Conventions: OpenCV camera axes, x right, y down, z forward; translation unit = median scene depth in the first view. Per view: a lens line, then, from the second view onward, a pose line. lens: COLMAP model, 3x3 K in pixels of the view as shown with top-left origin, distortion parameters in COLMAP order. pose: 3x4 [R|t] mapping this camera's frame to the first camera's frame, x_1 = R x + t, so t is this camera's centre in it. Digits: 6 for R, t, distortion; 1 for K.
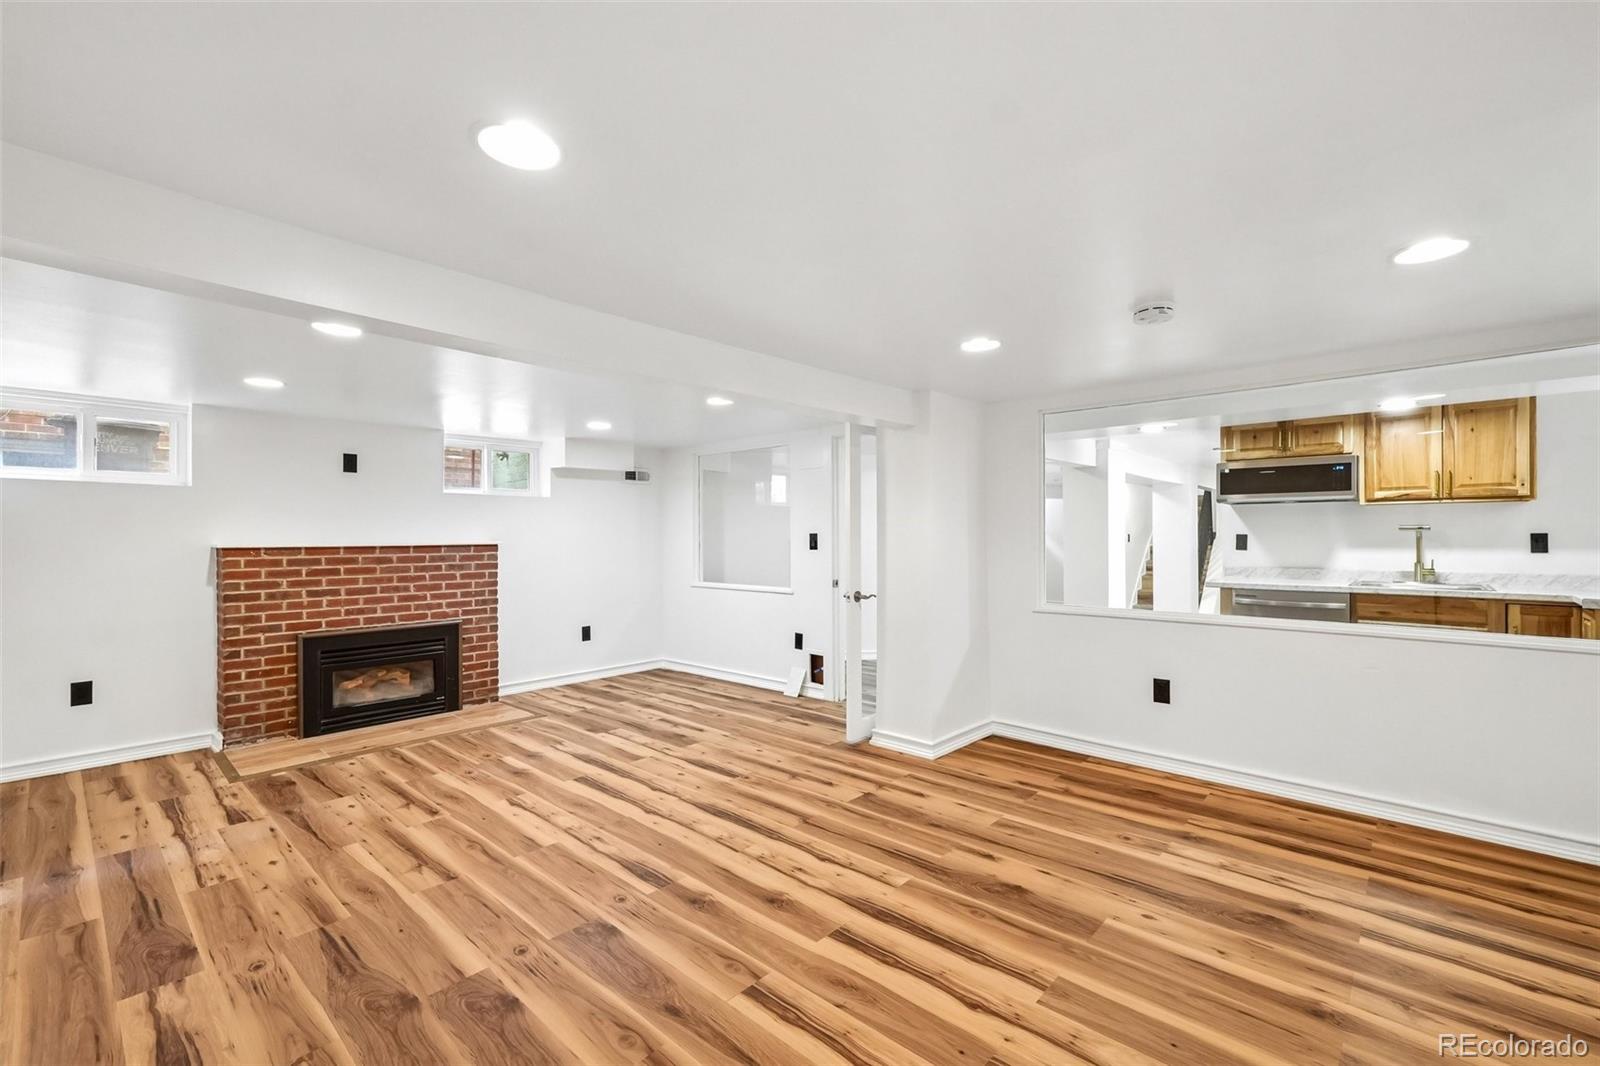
lens RADIAL K [[689.4, 0, 803.4], [0, 689.4, 532.6], [0, 0, 1]] dist [-0.004569, 0.004135]
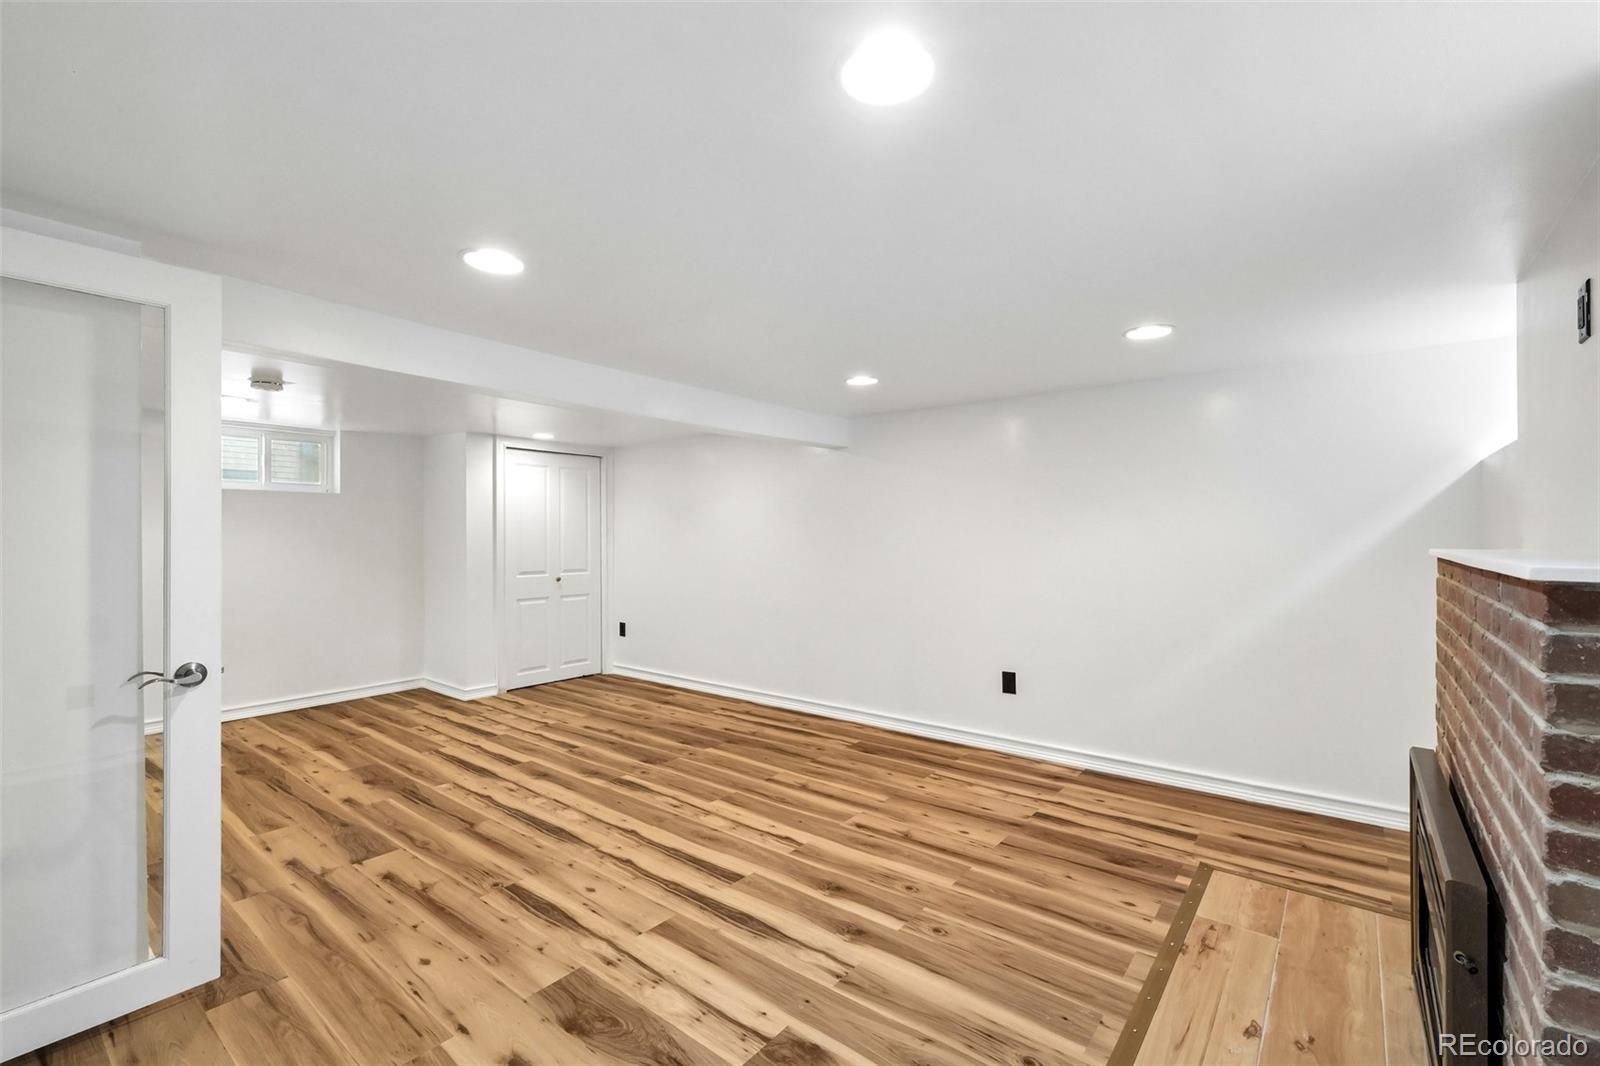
lens RADIAL K [[689.4, 0, 803.1], [0, 689.4, 529.9], [0, 0, 1]] dist [-0.004569, 0.004135]
pose [[-0.997786, 0.005527, -0.066275, -0.392018], [0.006392, 0.999897, -0.012838, 0.007461], [0.066197, -0.013233, -0.997719, 1.934001]]
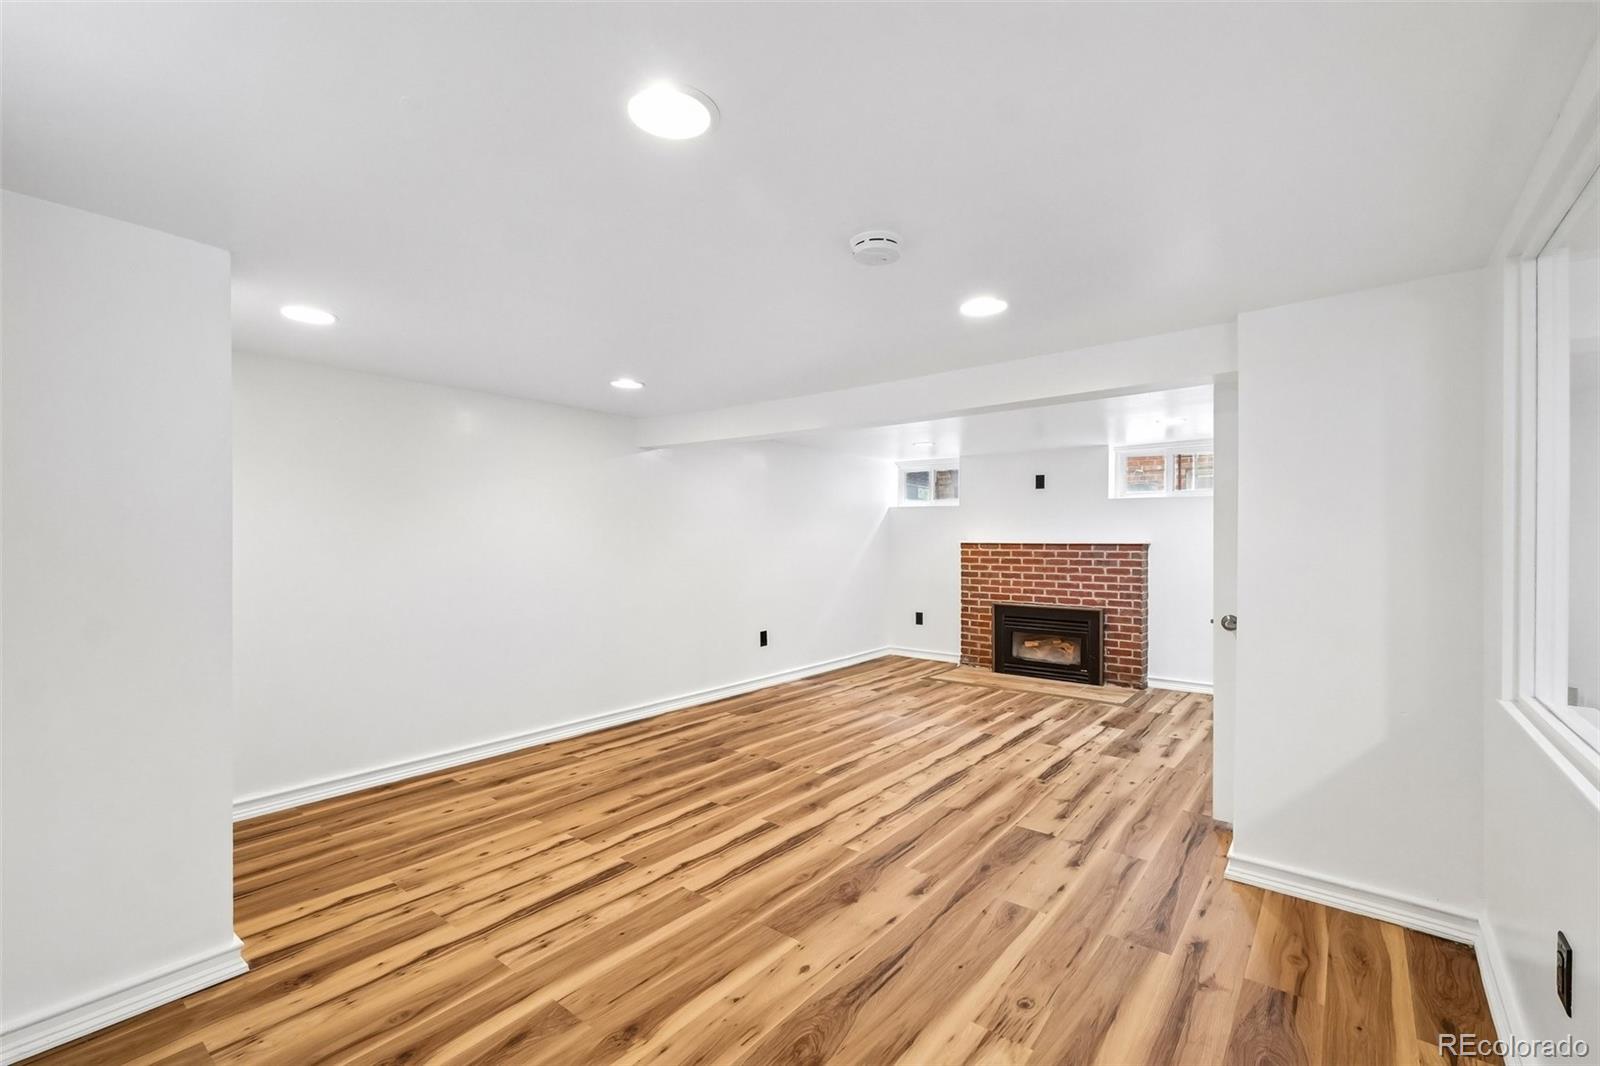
lens RADIAL K [[689.4, 0, 807.7], [0, 689.4, 542.2], [0, 0, 1]] dist [-0.004569, 0.004135]
pose [[0.067763, 0.011221, -0.997638, 0.980075], [0.004382, 0.999924, 0.011544, -0.000612], [0.997692, -0.005154, 0.067708, 0.673354]]
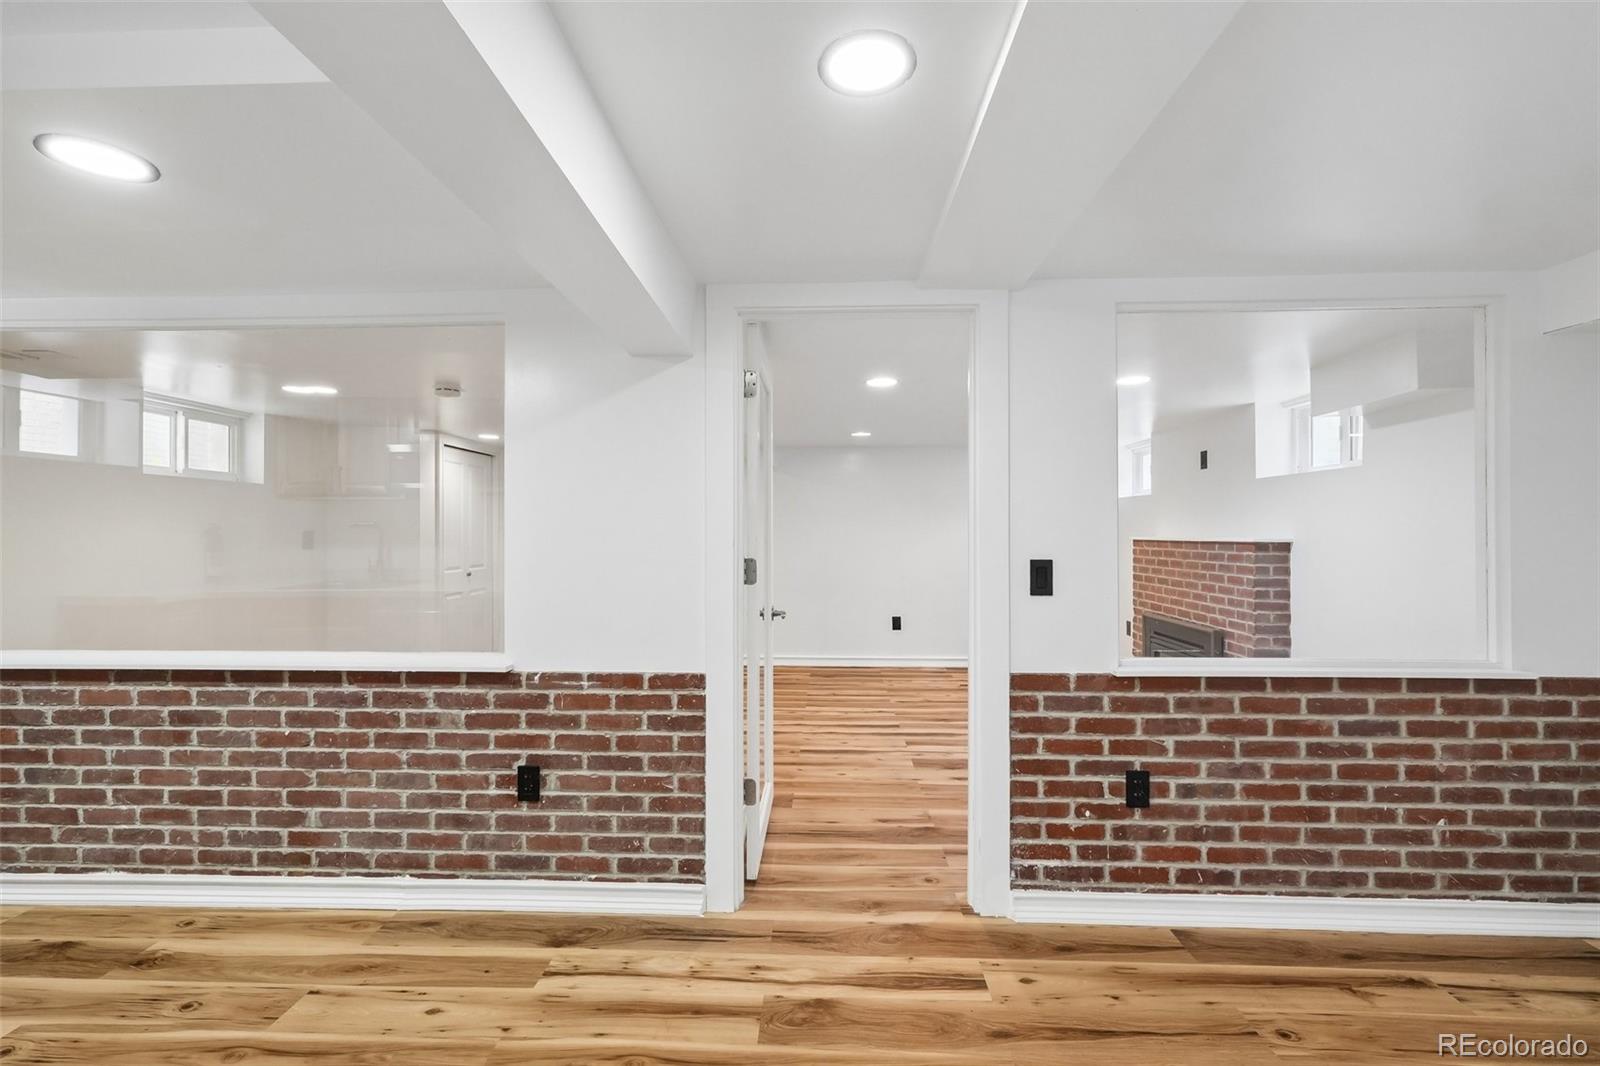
lens RADIAL K [[689.4, 0, 802.4], [0, 689.4, 533.6], [0, 0, 1]] dist [-0.004569, 0.004135]
pose [[-0.769500, 0.002090, -0.638644, 0.676900], [0.005784, 0.999976, -0.003696, 0.013245], [0.638621, -0.006537, -0.769494, 2.087793]]
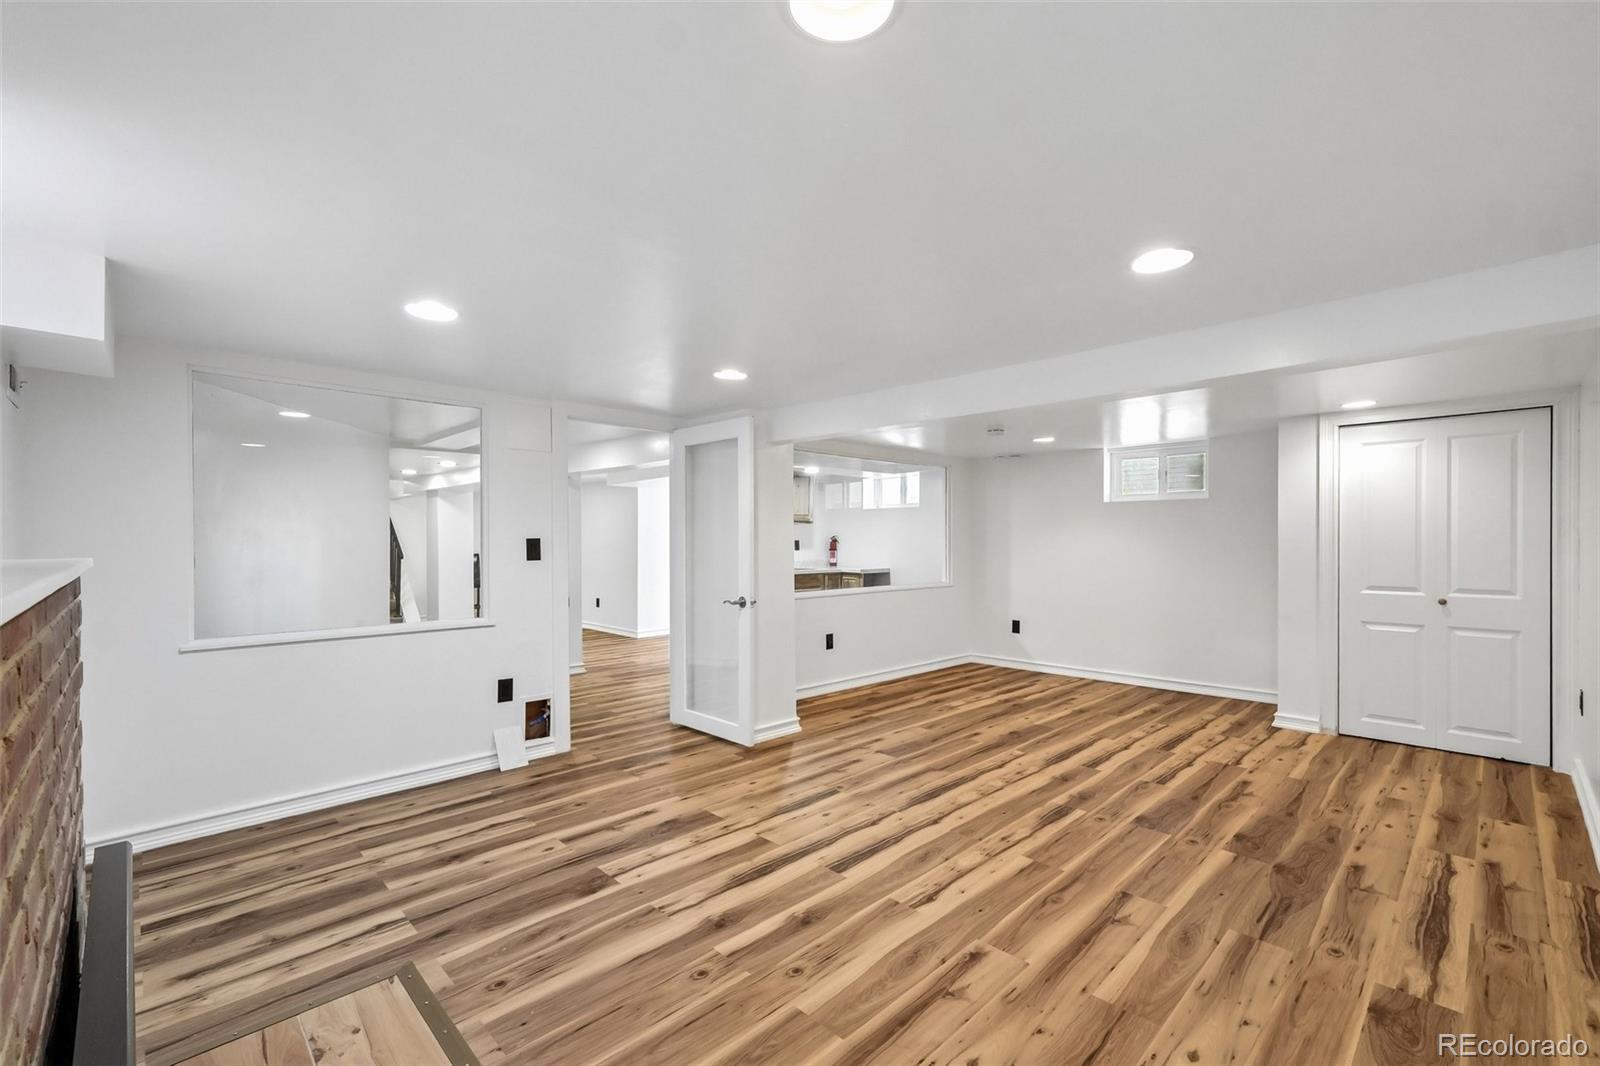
lens RADIAL K [[689.4, 0, 814.8], [0, 689.4, 538.2], [0, 0, 1]] dist [-0.004569, 0.004135]
pose [[0.045094, 0.007254, 0.998956, -1.198700], [-0.004011, 0.999967, -0.007080, 0.008787], [-0.998975, -0.003688, 0.045122, 1.114425]]
